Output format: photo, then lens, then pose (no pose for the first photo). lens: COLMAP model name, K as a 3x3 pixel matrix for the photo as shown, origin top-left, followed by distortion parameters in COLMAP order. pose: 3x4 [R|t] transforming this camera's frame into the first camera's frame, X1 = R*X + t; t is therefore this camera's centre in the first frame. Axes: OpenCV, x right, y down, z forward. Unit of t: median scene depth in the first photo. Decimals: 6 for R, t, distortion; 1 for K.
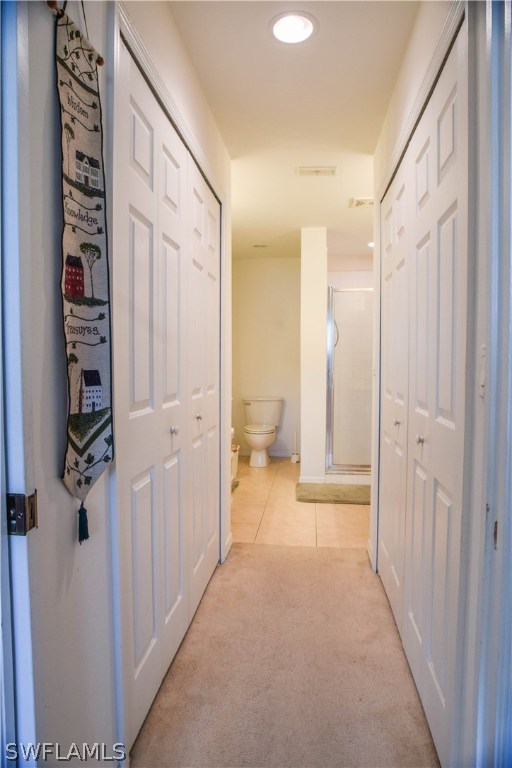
lens RADIAL K [[475.5, 0, 256.2], [0, 475.5, 384.6], [0, 0, 1]] dist [-0.059967, 0.023589]
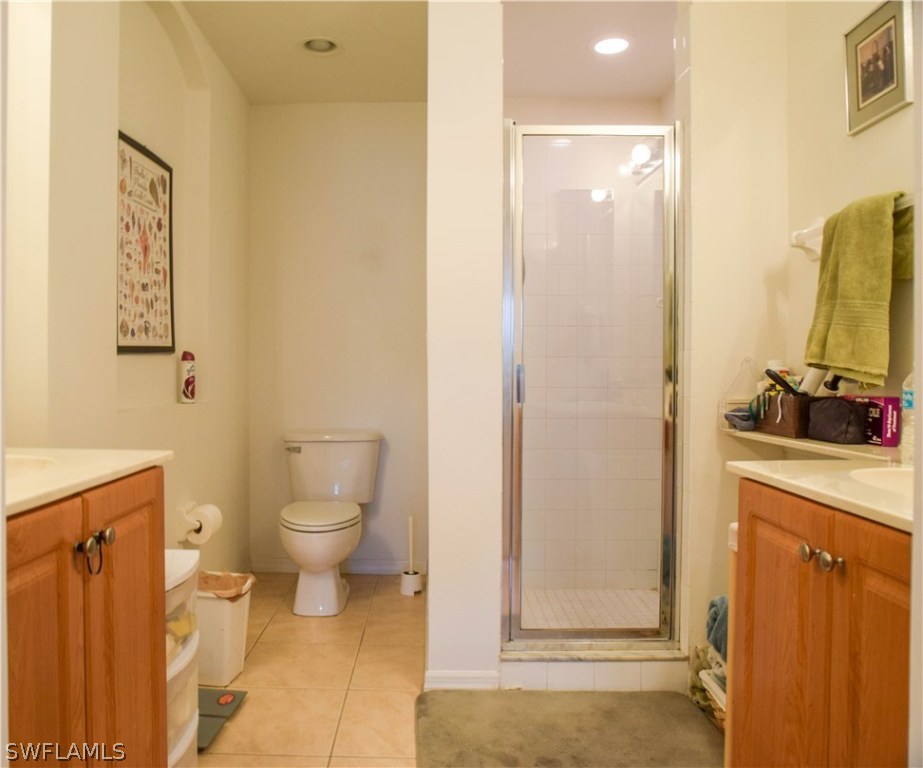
lens RADIAL K [[627.9, 0, 460.2], [0, 627.9, 384.8], [0, 0, 1]] dist [-0.003218, -0.000598]
pose [[0.986628, -0.001866, 0.162980, 0.036276], [0.006156, 0.999648, -0.025818, 0.000148], [-0.162875, 0.026476, 0.986291, 0.463774]]
